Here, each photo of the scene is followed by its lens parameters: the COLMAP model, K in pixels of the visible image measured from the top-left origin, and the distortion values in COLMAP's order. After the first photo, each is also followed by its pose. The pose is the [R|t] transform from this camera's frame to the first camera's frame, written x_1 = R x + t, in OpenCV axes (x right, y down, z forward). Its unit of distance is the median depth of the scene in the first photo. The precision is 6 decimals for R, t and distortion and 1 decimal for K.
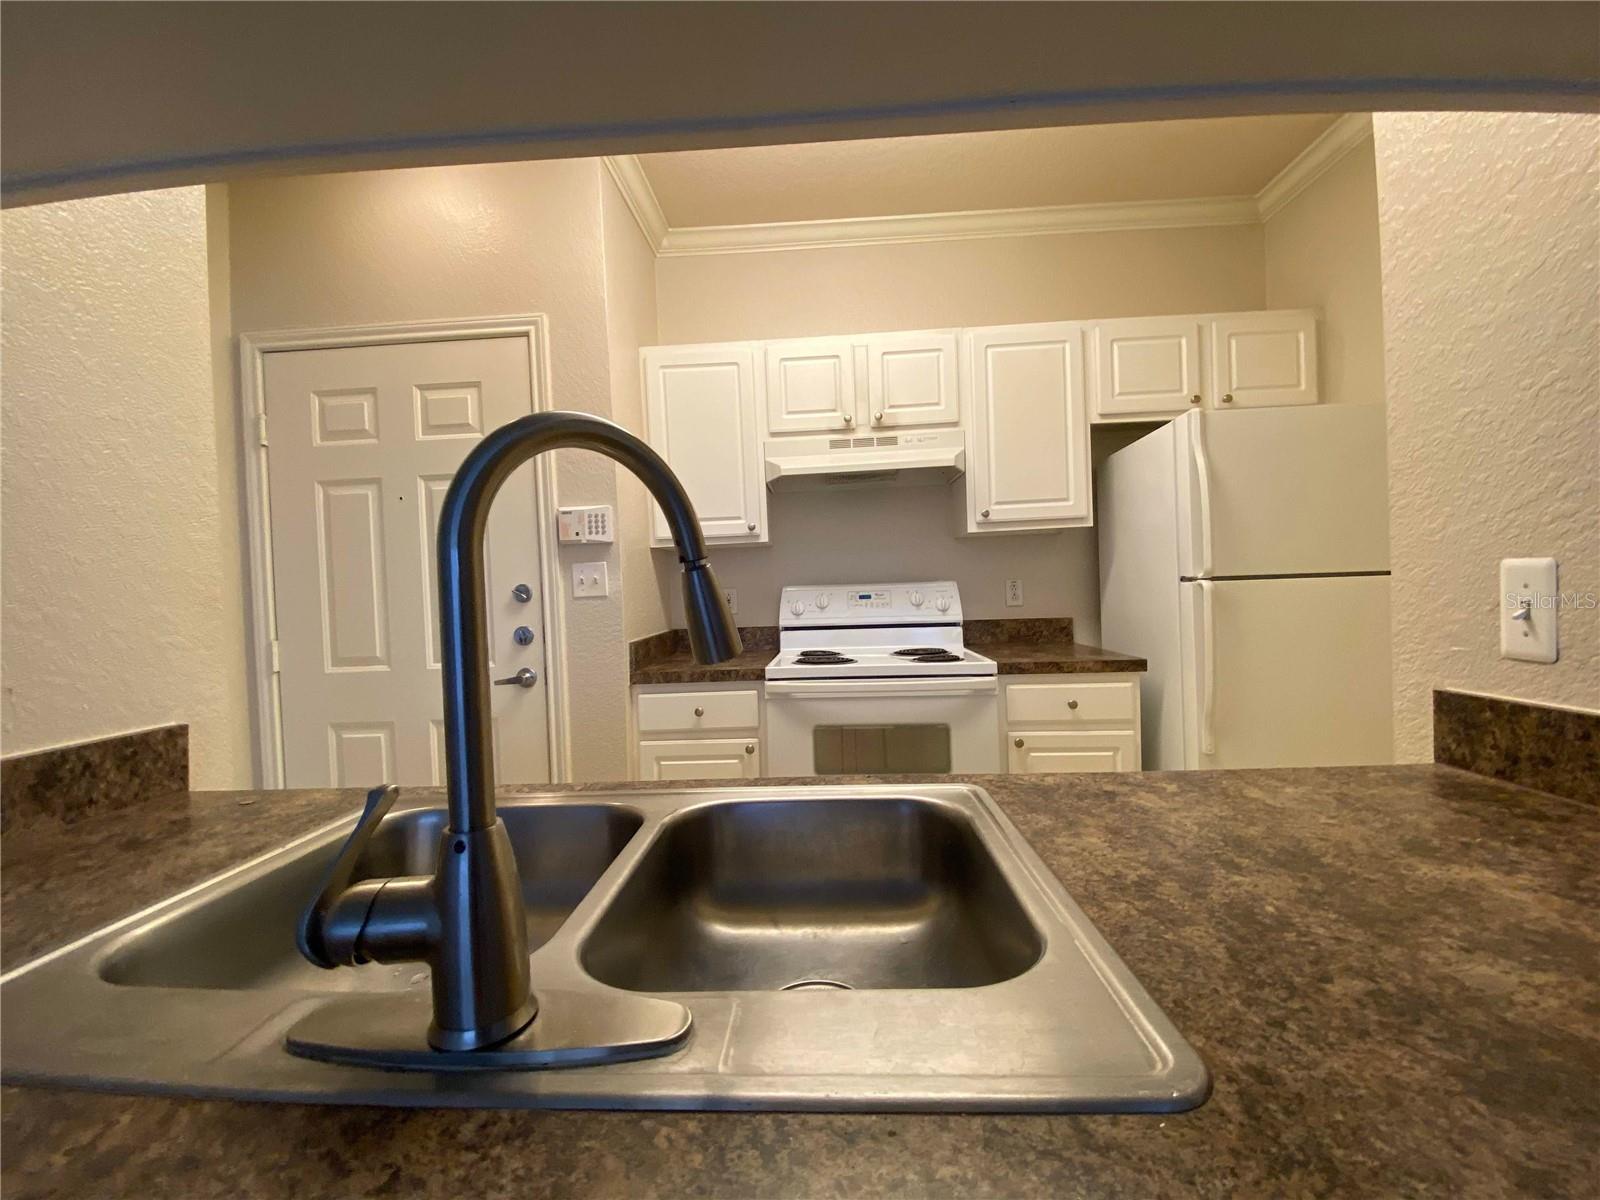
lens RADIAL K [[653.2, 0, 790.3], [0, 653.2, 604.9], [0, 0, 1]] dist [0.002529, -0.003956]
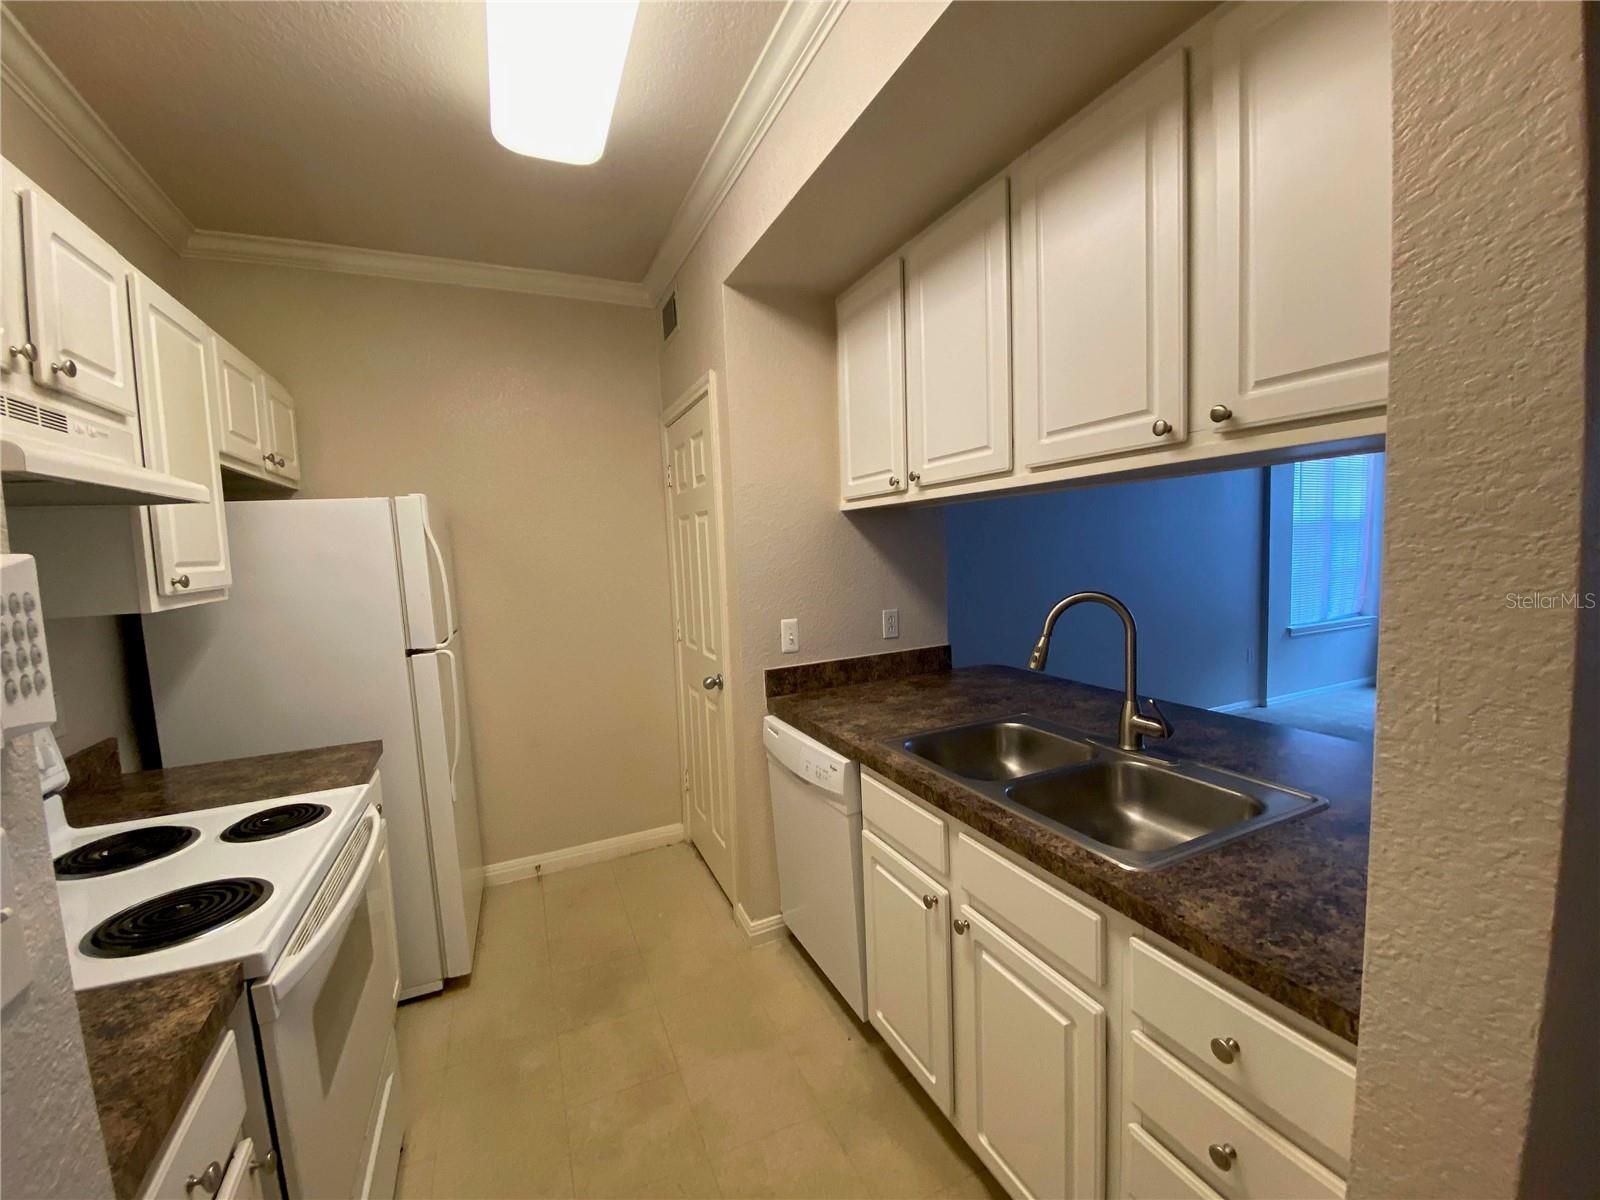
lens RADIAL K [[653.2, 0, 788.5], [0, 653.2, 598.7], [0, 0, 1]] dist [0.002529, -0.003956]
pose [[-0.454915, -0.018941, 0.890333, -1.586421], [0.074698, 0.995439, 0.059344, -0.350630], [-0.887396, 0.093503, -0.451425, 2.366790]]
